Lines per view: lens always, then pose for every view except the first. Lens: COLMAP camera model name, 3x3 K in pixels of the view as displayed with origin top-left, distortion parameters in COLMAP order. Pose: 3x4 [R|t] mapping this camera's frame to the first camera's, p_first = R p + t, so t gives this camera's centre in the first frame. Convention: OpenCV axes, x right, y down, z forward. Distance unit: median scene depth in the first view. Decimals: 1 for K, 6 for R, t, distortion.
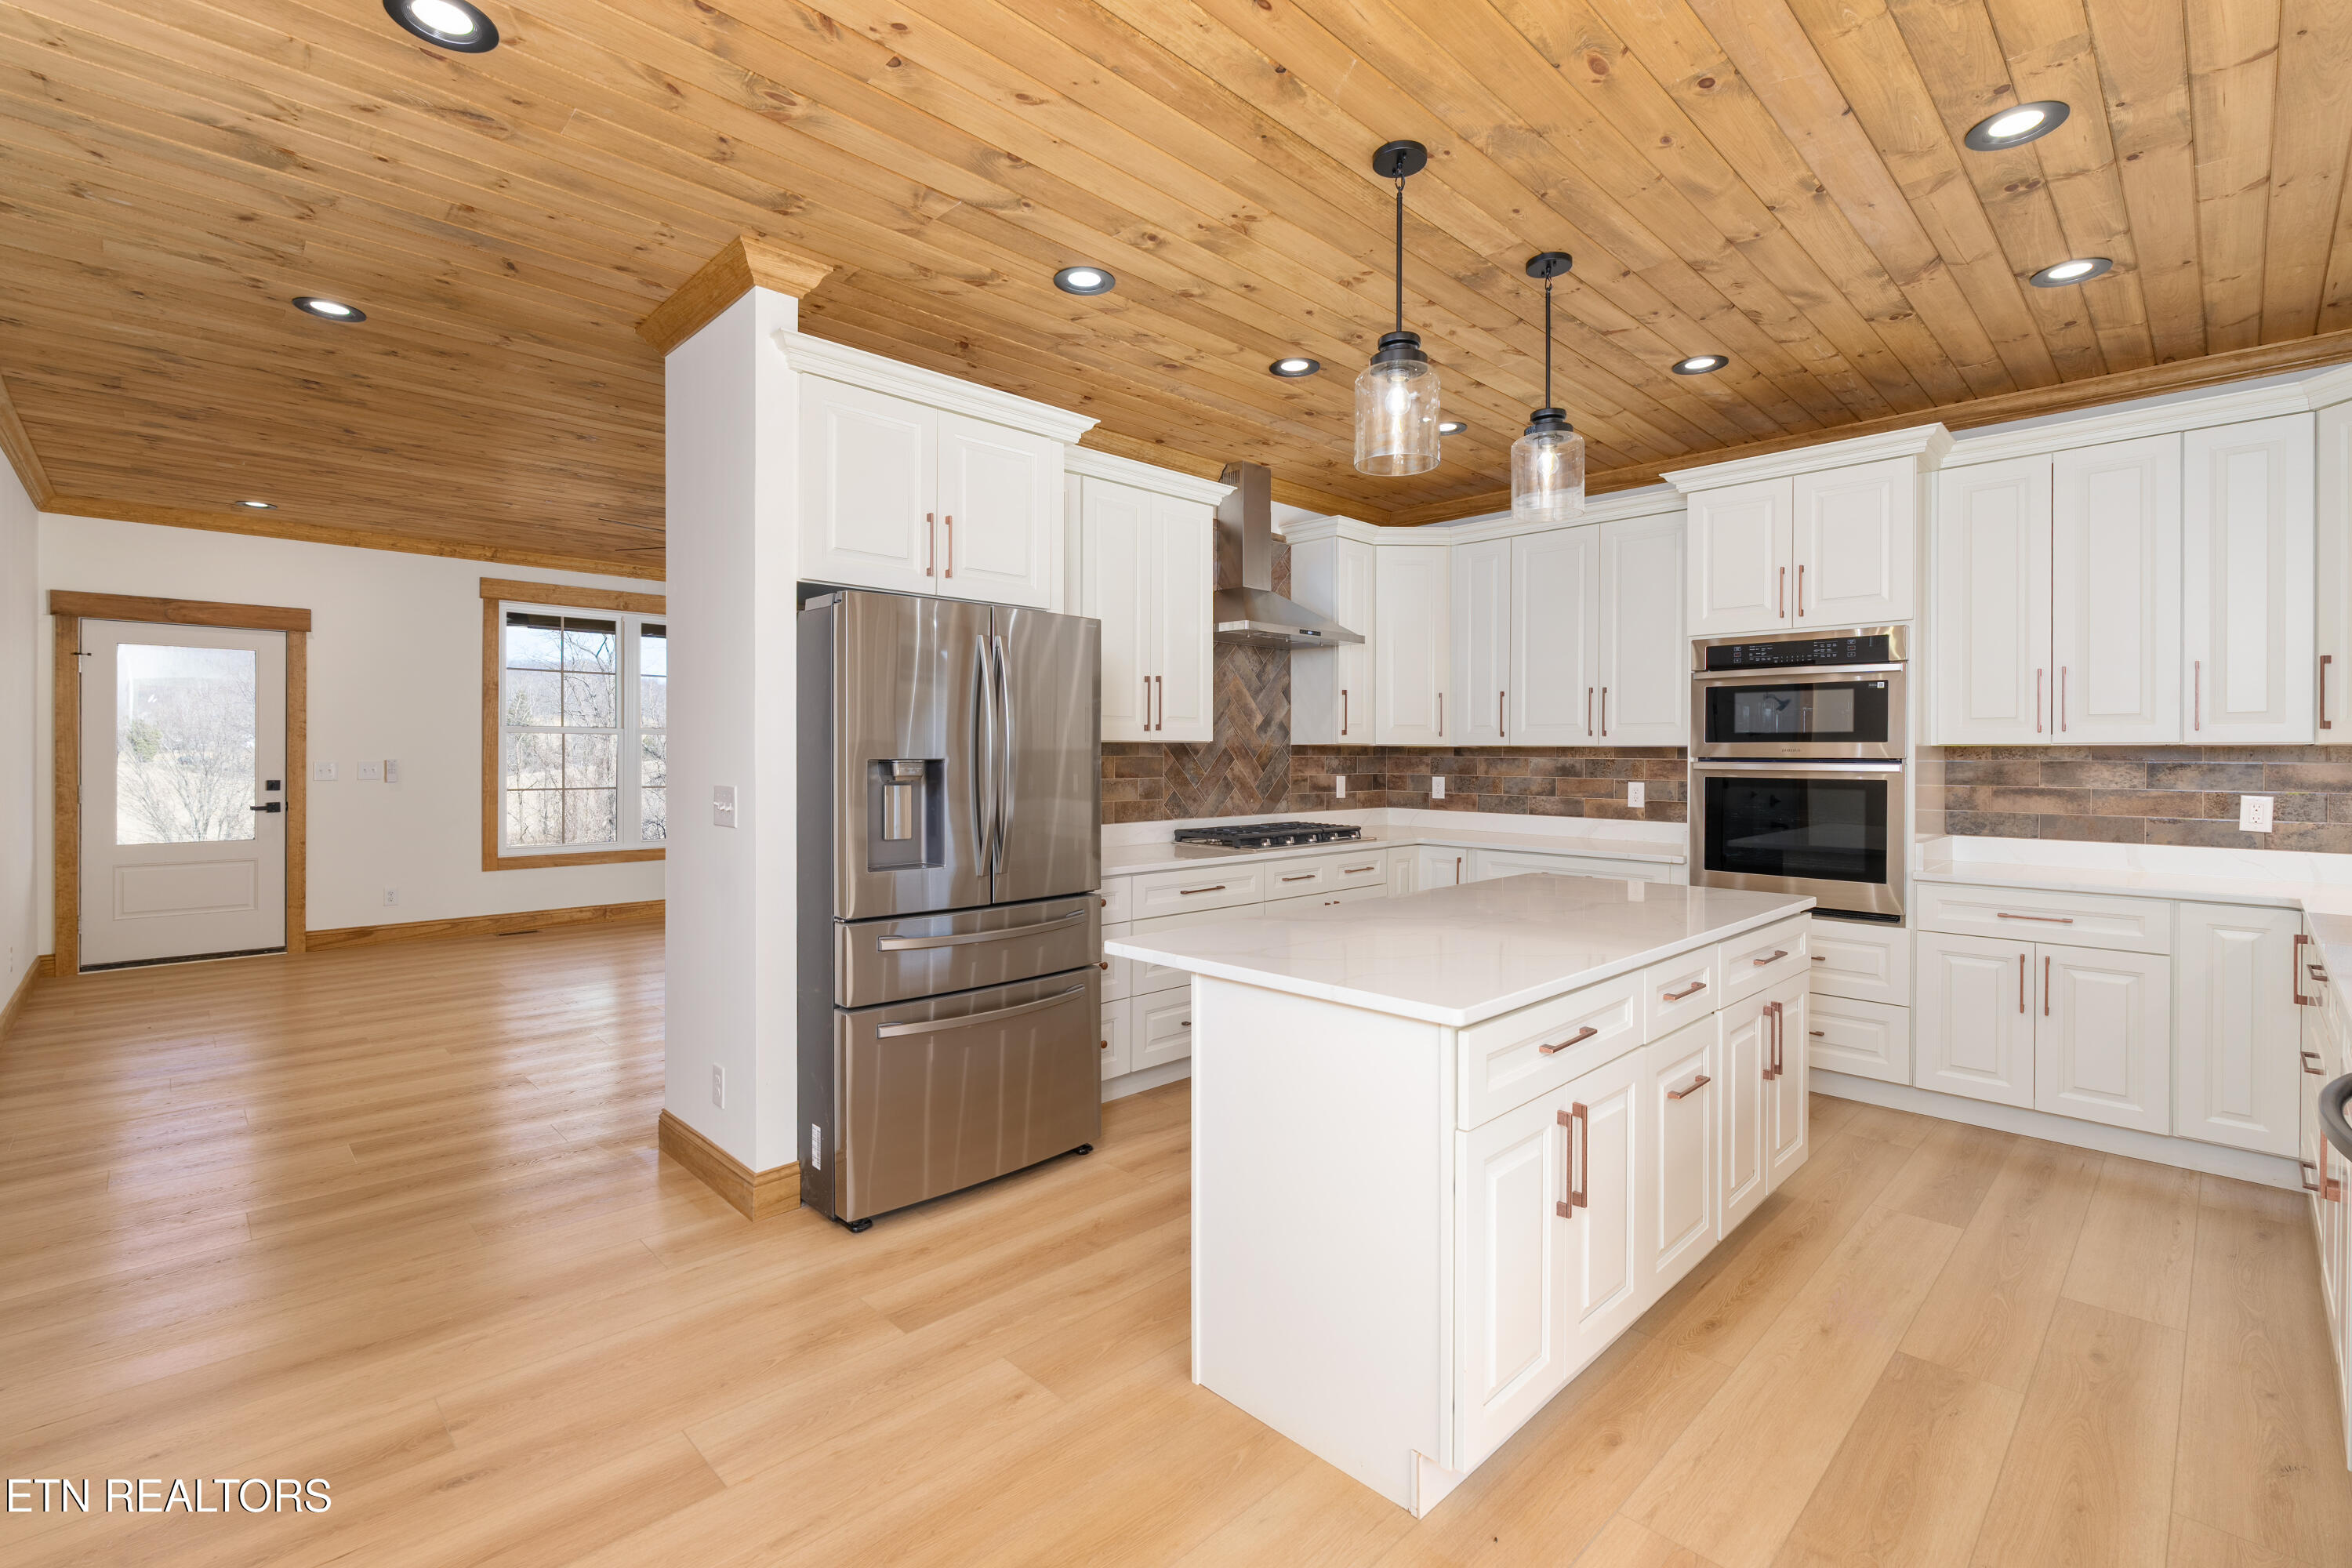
lens RADIAL K [[1041.1, 0, 1180.4], [0, 1041.1, 733.1], [0, 0, 1]] dist [-0.000300, 0.000059]
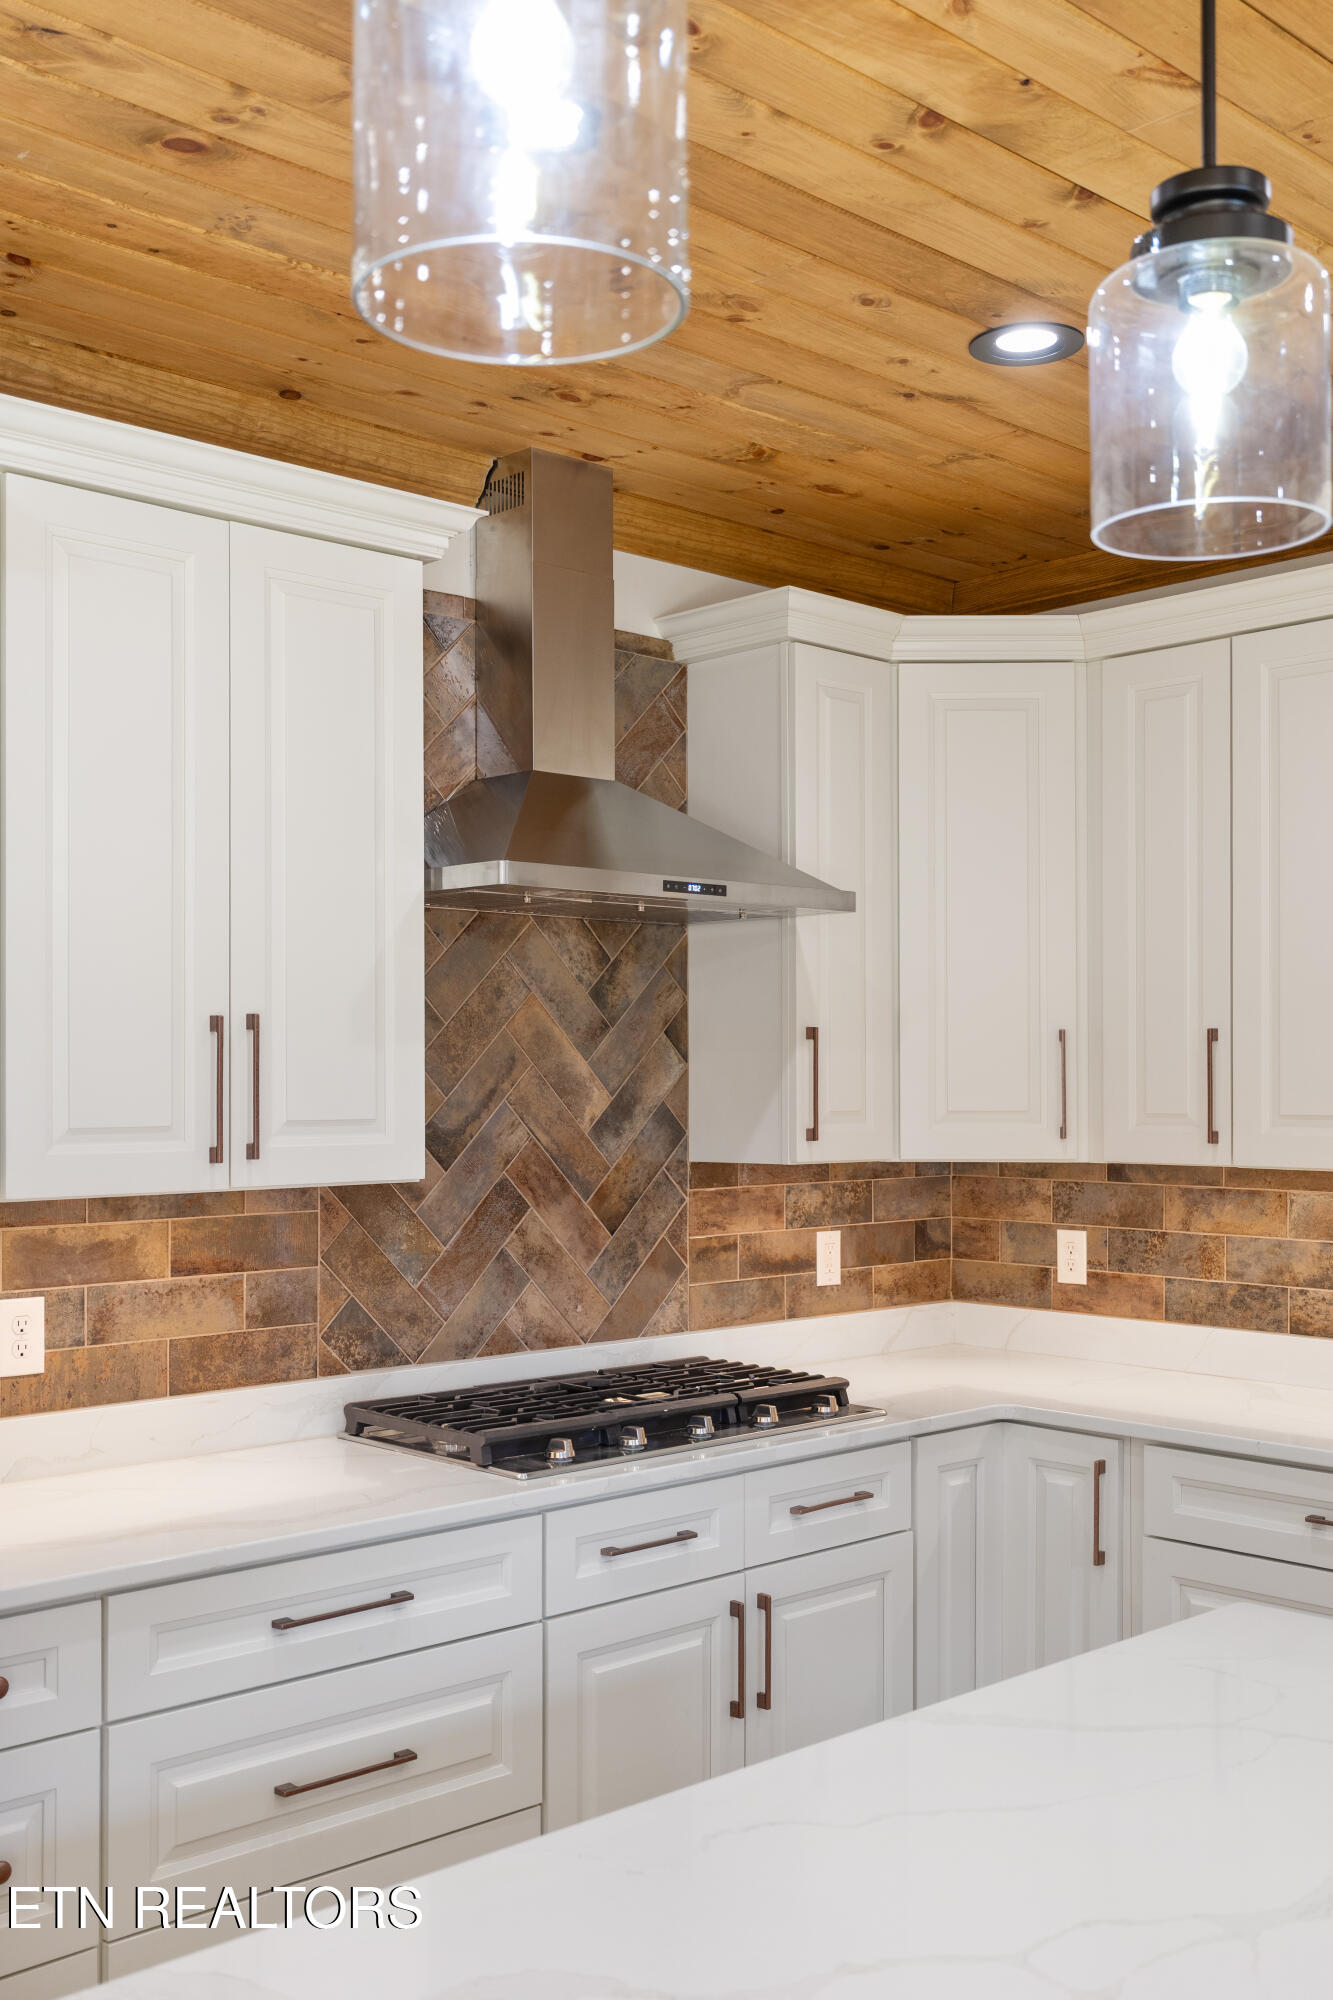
lens RADIAL K [[1987.8, 0, 666.8], [0, 1987.8, 1013.0], [0, 0, 1]] dist [0.005886, 0.000000]
pose [[0.999785, -0.006527, -0.019691, 0.118119], [0.006260, 0.999888, -0.013597, -0.037330], [0.019778, 0.013470, 0.999714, 0.245831]]
